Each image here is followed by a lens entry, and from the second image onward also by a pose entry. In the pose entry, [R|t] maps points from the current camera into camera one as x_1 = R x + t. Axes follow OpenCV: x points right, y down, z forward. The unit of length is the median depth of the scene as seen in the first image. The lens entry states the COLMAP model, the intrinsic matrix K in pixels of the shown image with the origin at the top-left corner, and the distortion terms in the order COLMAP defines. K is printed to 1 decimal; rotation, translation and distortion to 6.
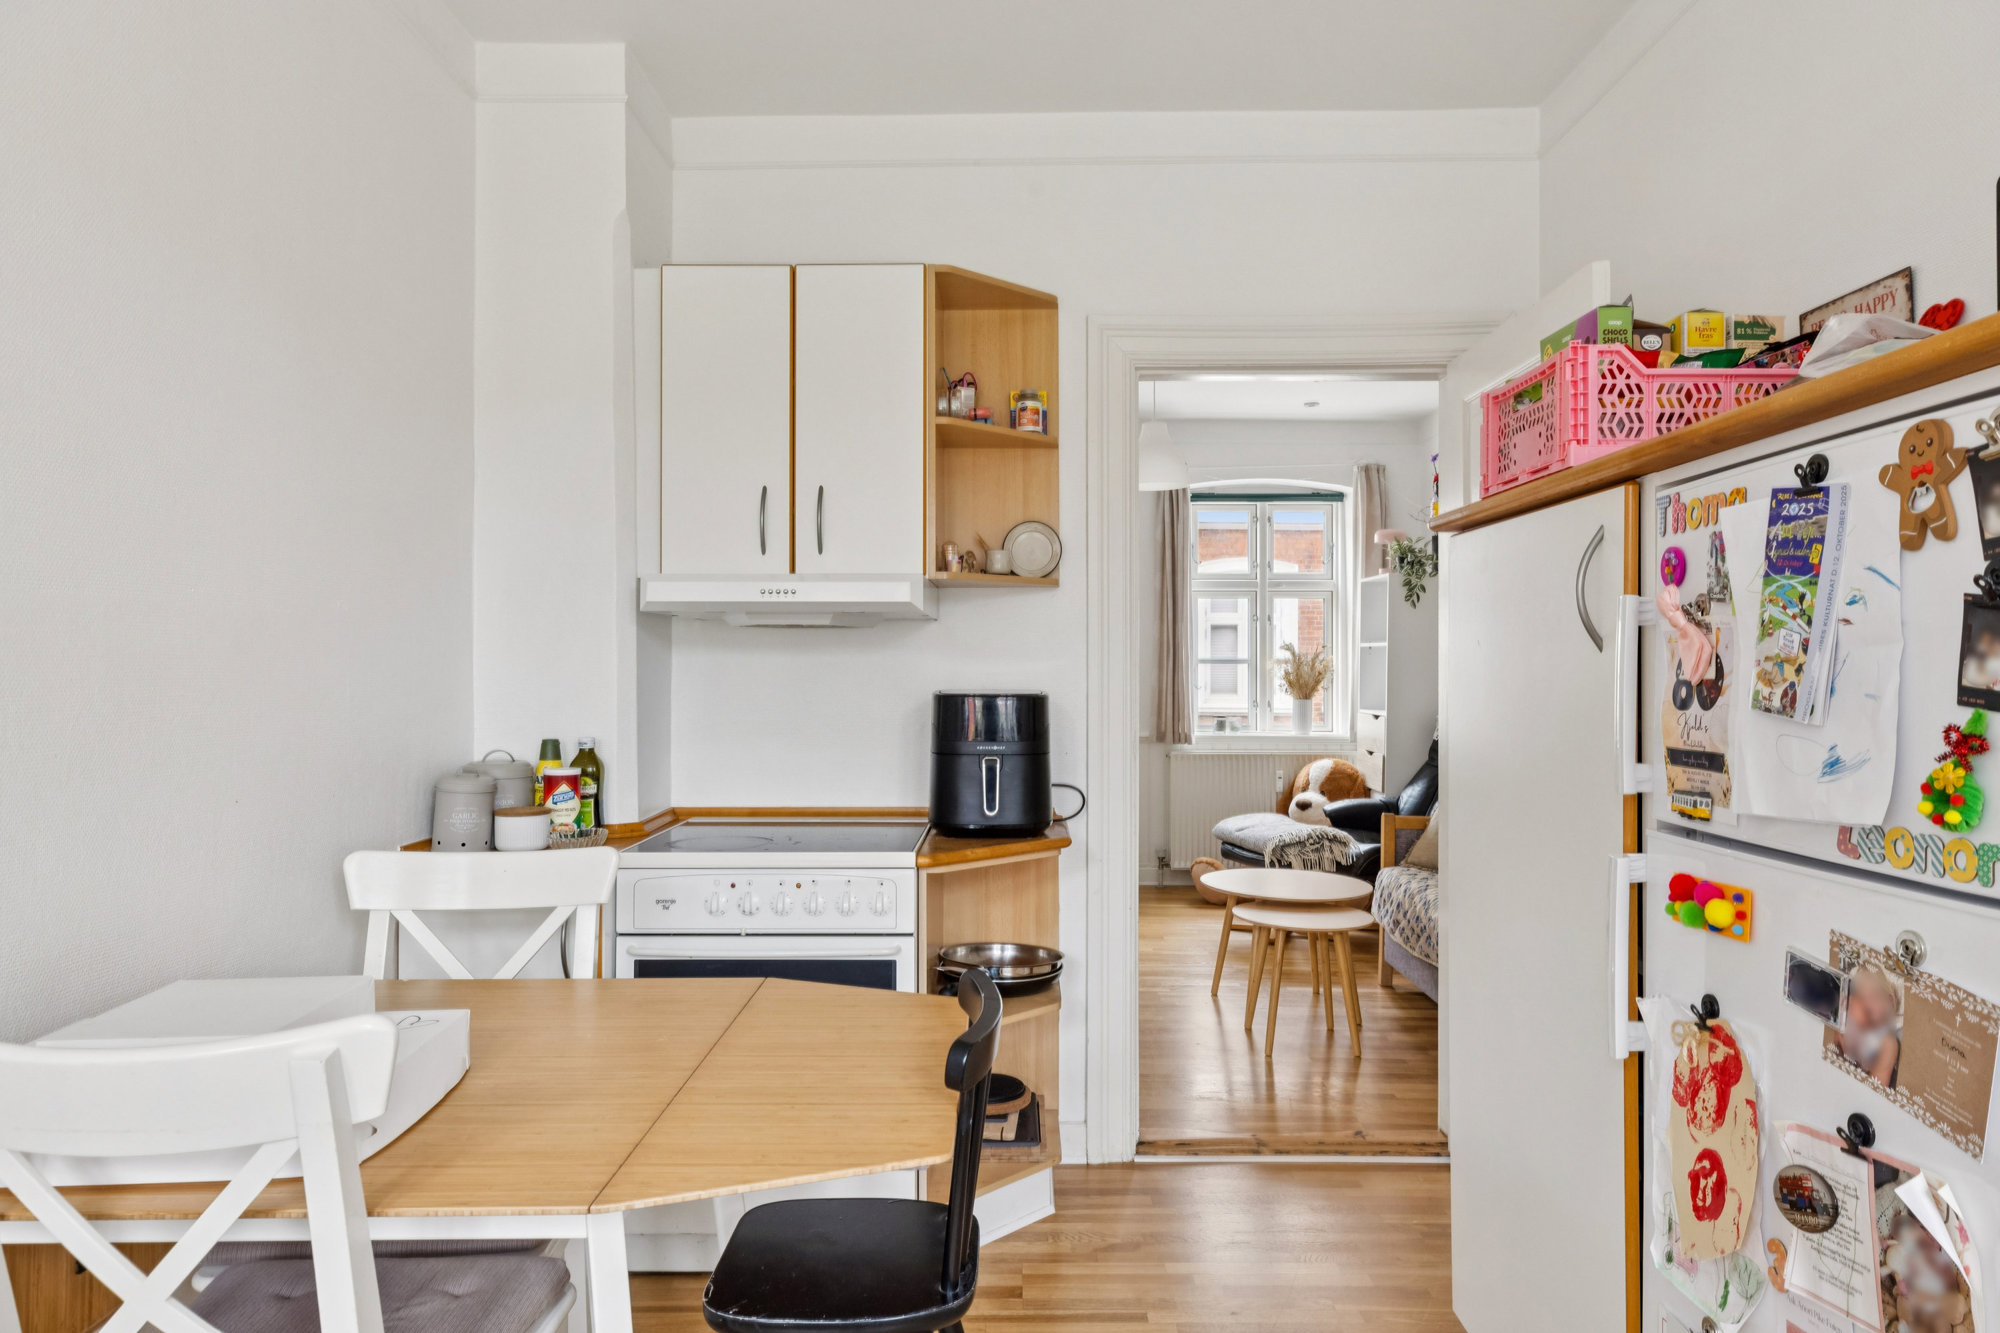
lens RADIAL K [[1286.4, 0, 1003.8], [0, 1286.4, 665.4], [0, 0, 1]] dist [-0.001540, -0.000126]
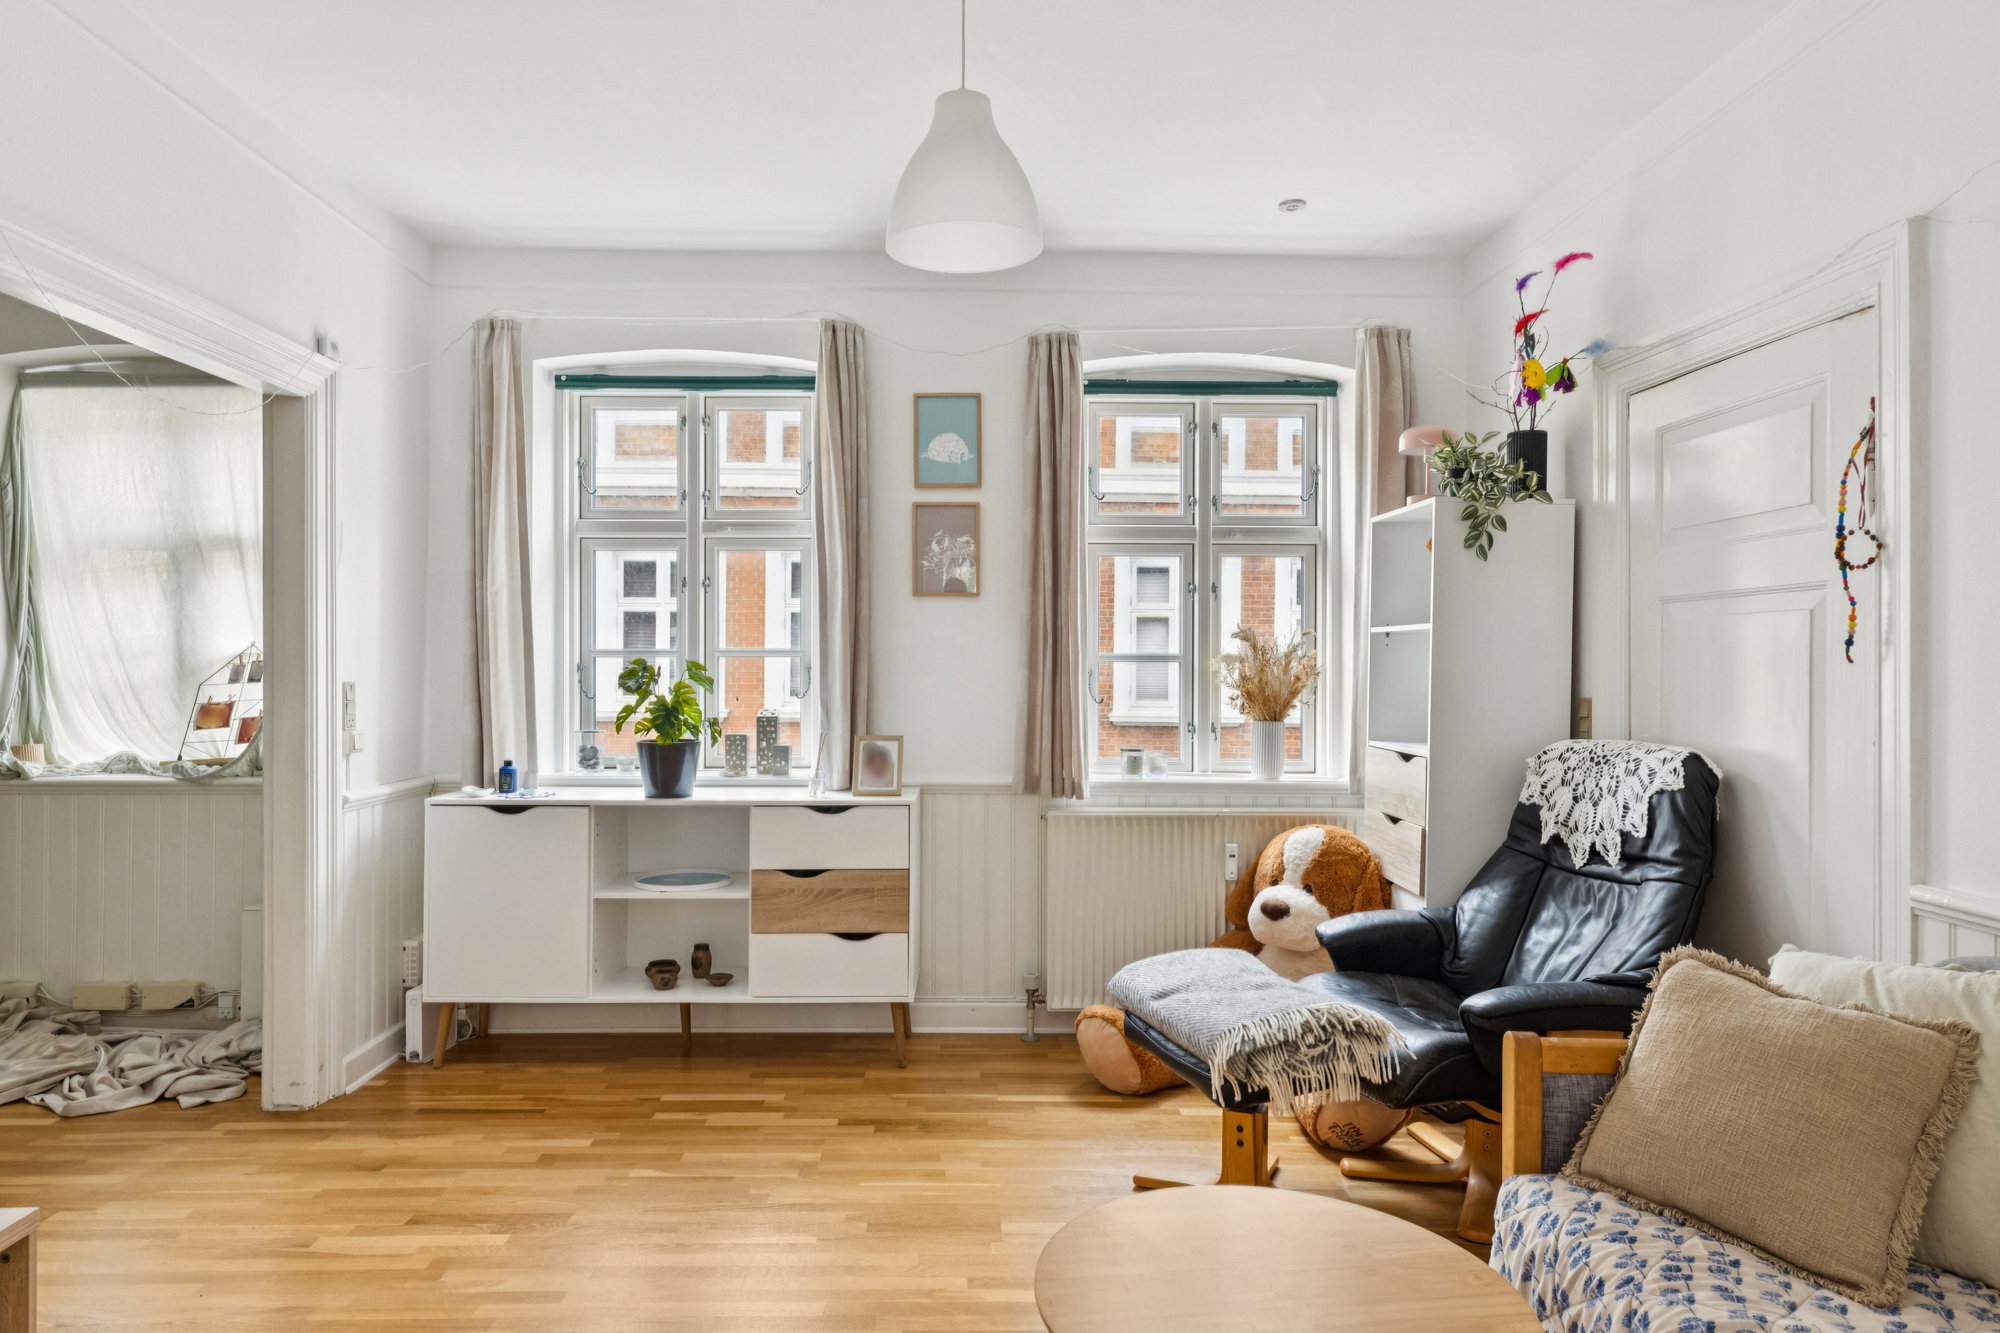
lens RADIAL K [[1181.9, 0, 992.9], [0, 1181.9, 671.0], [0, 0, 1]] dist [0.002148, 0.000388]
pose [[0.999562, 0.003355, 0.029402, 0.088725], [-0.003518, 0.999979, 0.005523, 0.000253], [-0.029383, -0.005624, 0.999552, 0.461496]]
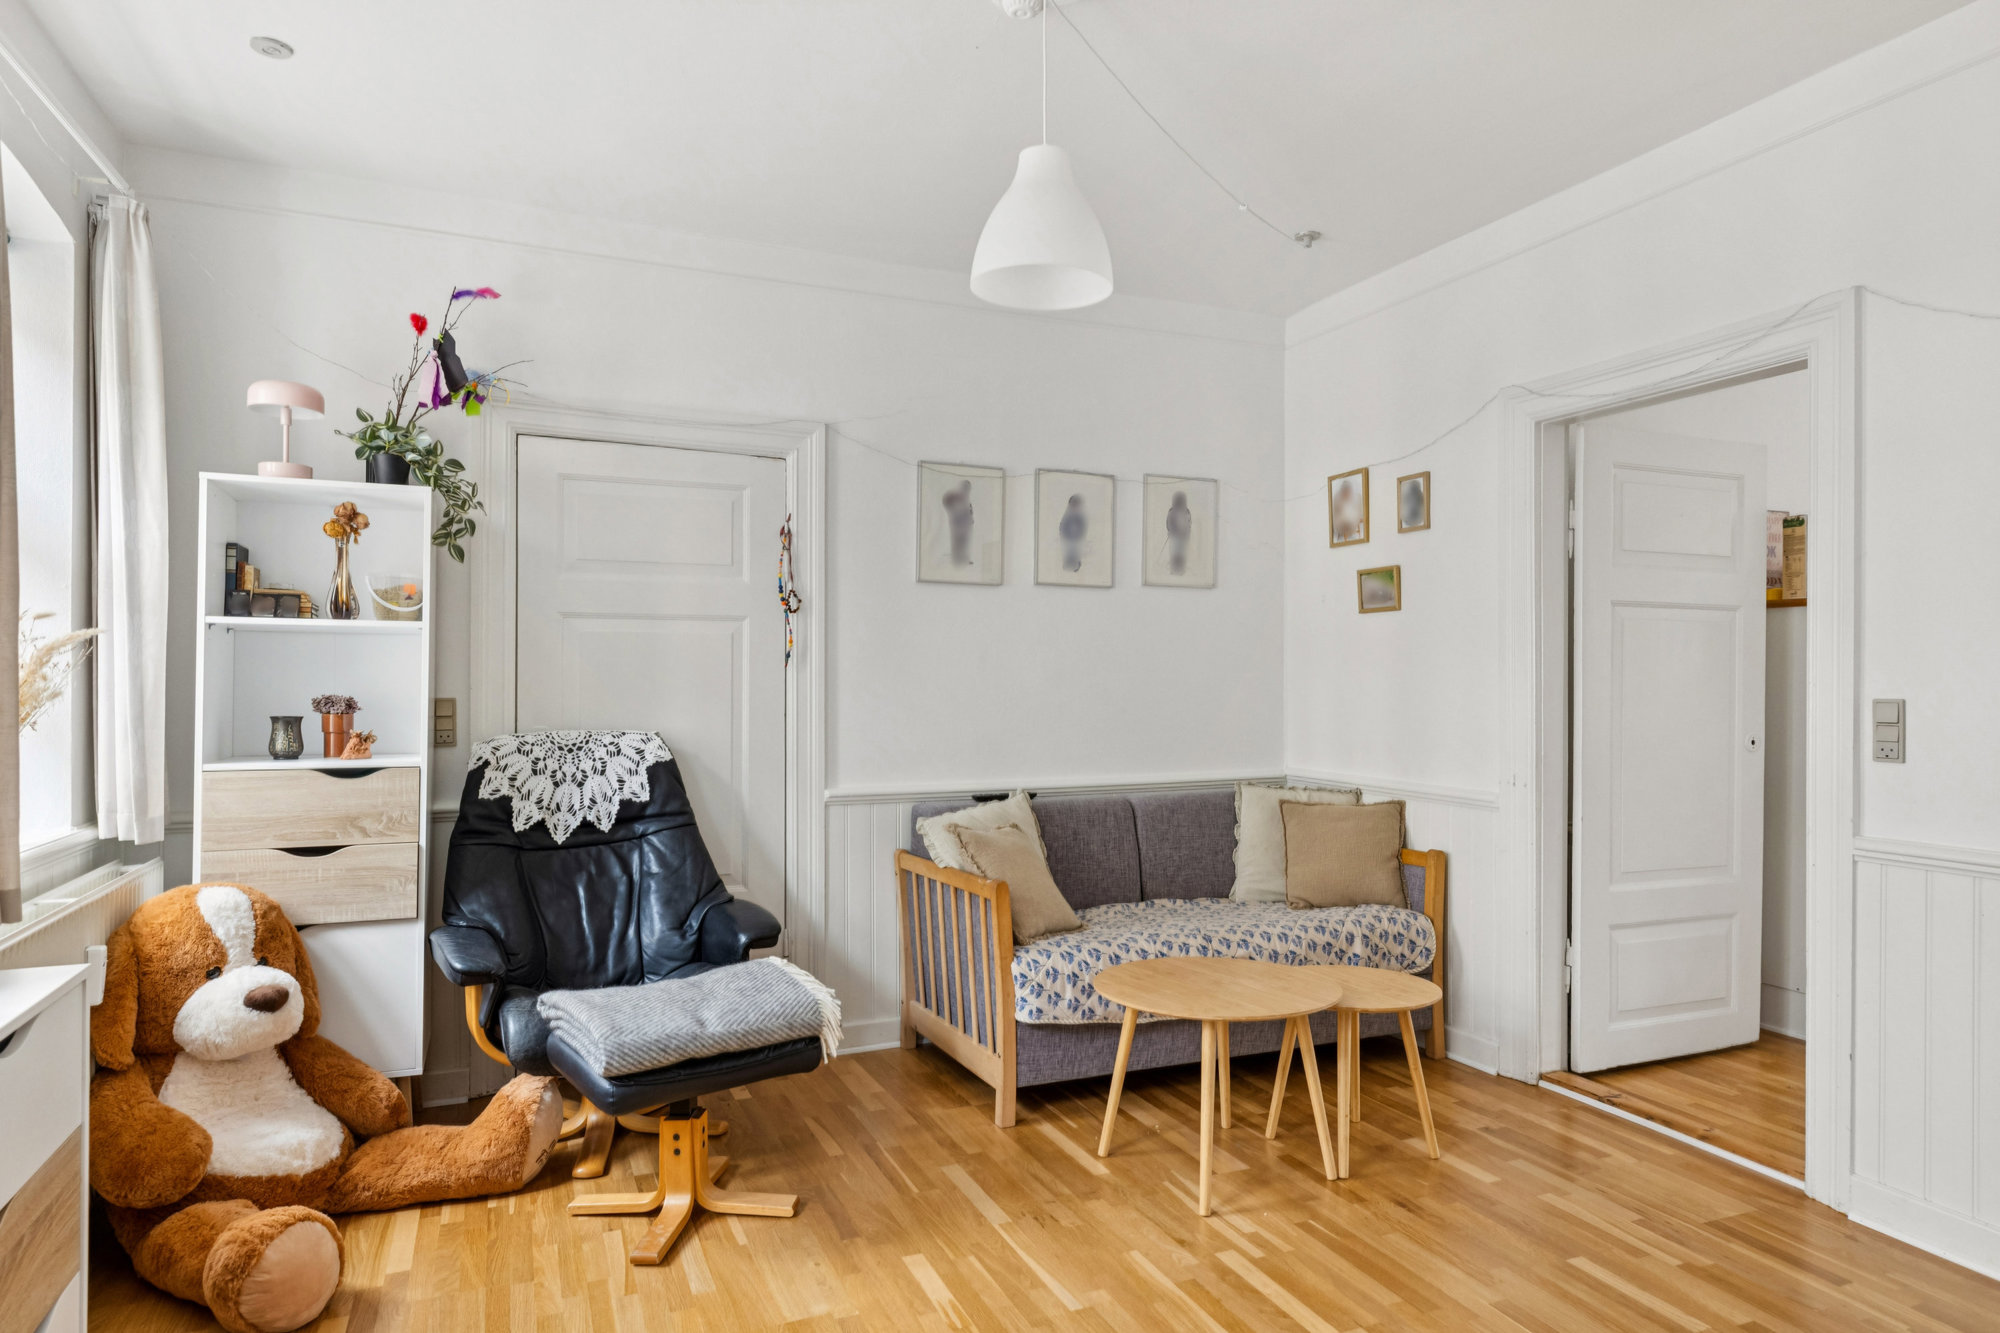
lens RADIAL K [[1181.9, 0, 1001.6], [0, 1181.9, 671.9], [0, 0, 1]] dist [0.002148, 0.000388]
pose [[-0.397951, 0.001303, 0.917406, -0.204588], [-0.007767, 0.999958, -0.004790, 0.002382], [-0.917374, -0.009032, -0.397924, 0.895853]]
